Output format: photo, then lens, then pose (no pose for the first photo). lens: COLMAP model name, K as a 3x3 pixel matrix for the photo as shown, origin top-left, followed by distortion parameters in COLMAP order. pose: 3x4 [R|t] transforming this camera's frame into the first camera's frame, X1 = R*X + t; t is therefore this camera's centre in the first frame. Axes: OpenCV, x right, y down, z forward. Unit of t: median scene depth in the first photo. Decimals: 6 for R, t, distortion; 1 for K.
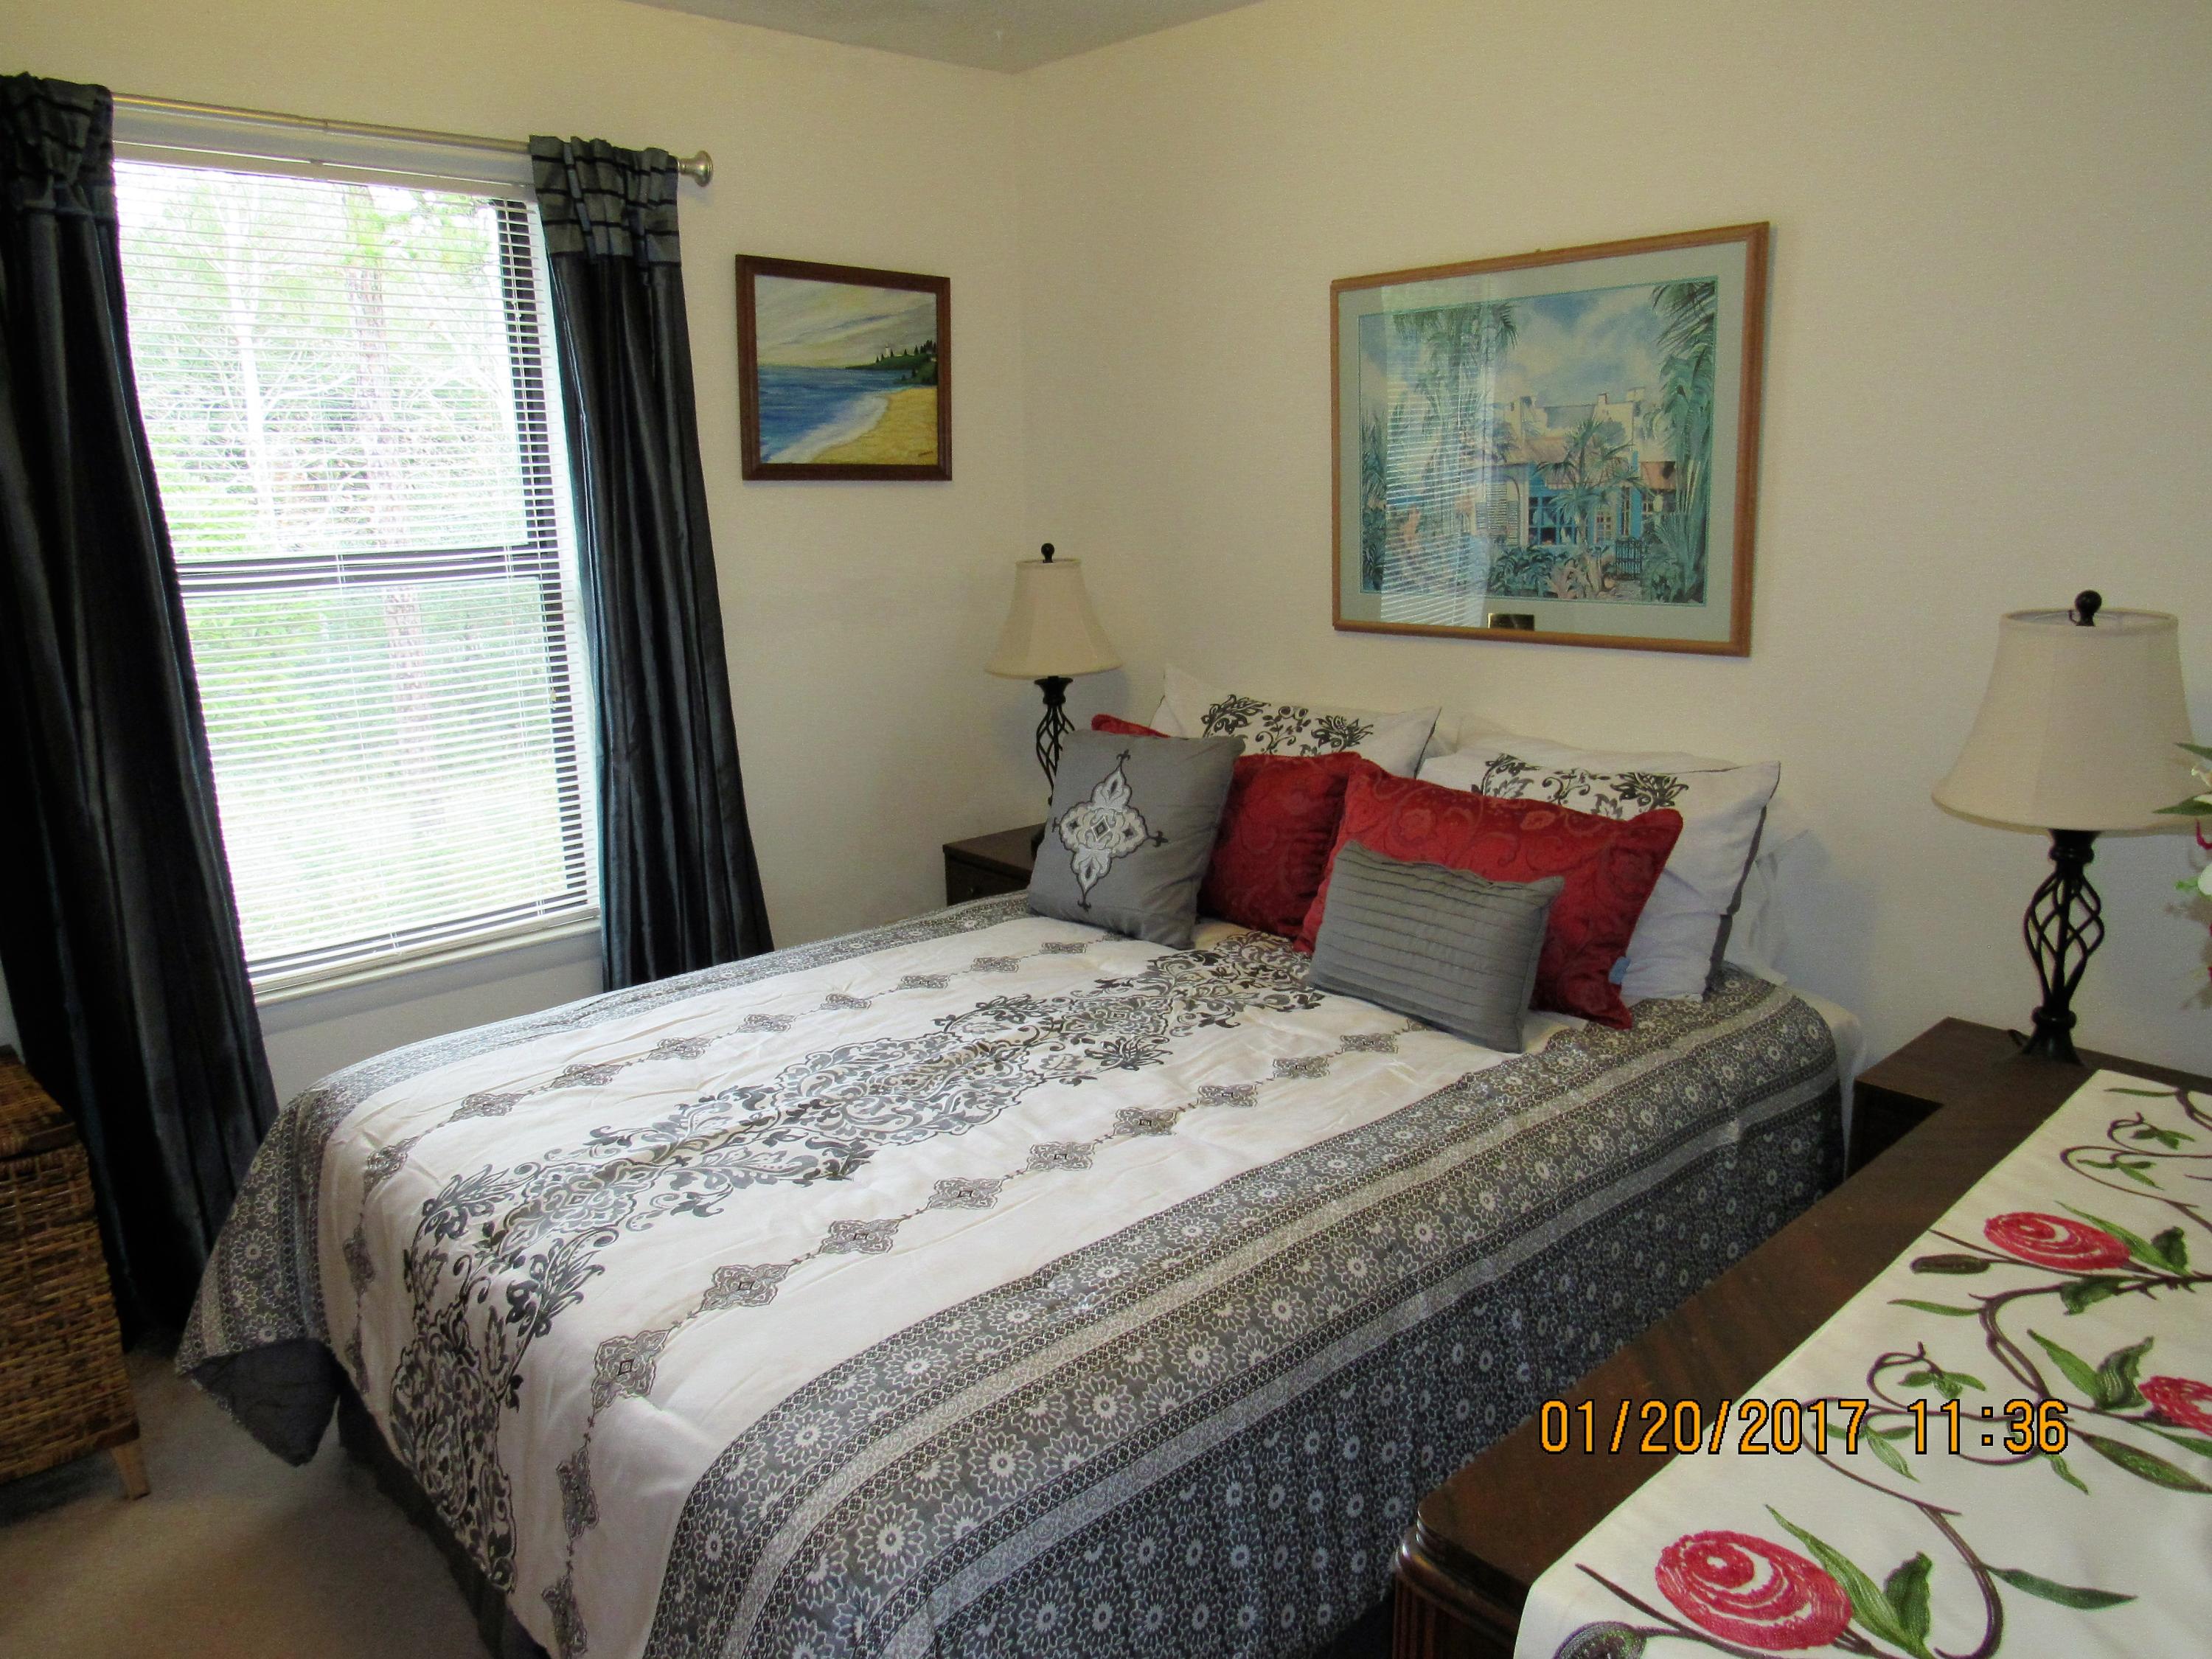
lens RADIAL K [[1565.7, 0, 1099.3], [0, 1565.7, 818.9], [0, 0, 1]] dist [-0.030827, 0.004534]
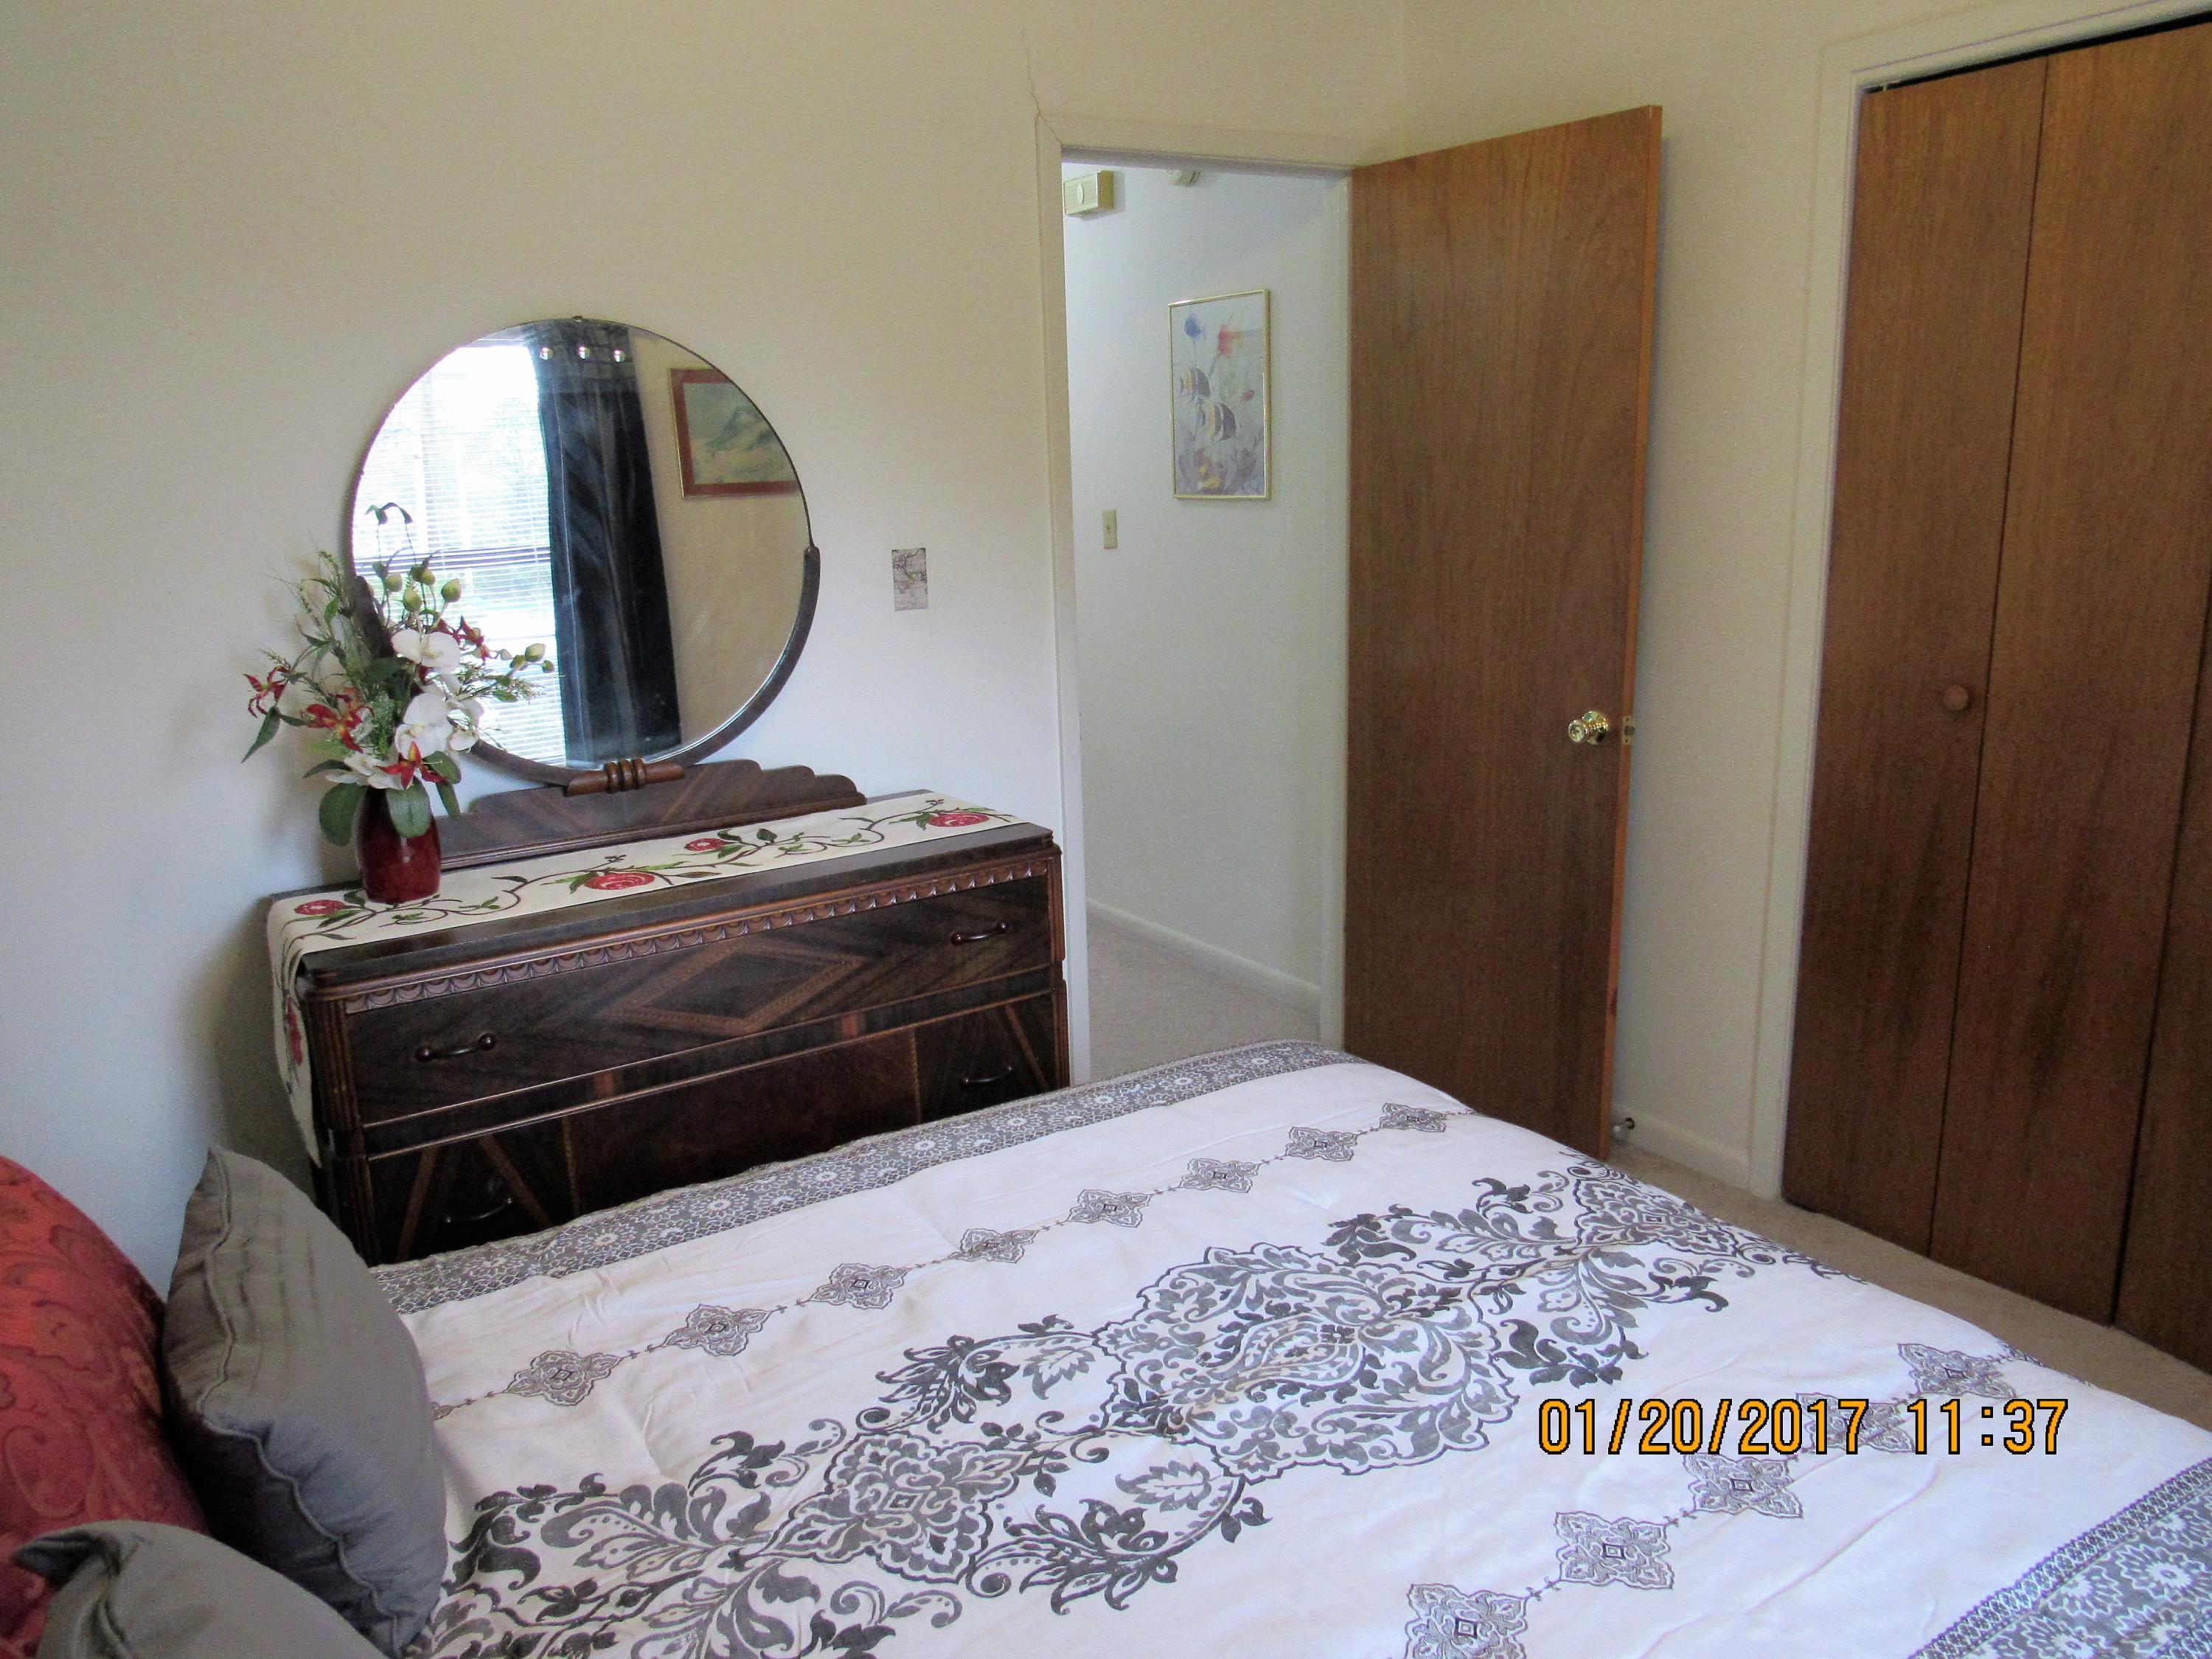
lens RADIAL K [[1565.7, 0, 1099.3], [0, 1565.7, 818.9], [0, 0, 1]] dist [-0.030827, 0.004534]
pose [[-0.982590, 0.004683, 0.185726, -0.165967], [0.086715, 0.895670, 0.436184, -0.330585], [-0.164307, 0.444695, -0.880482, 1.519448]]
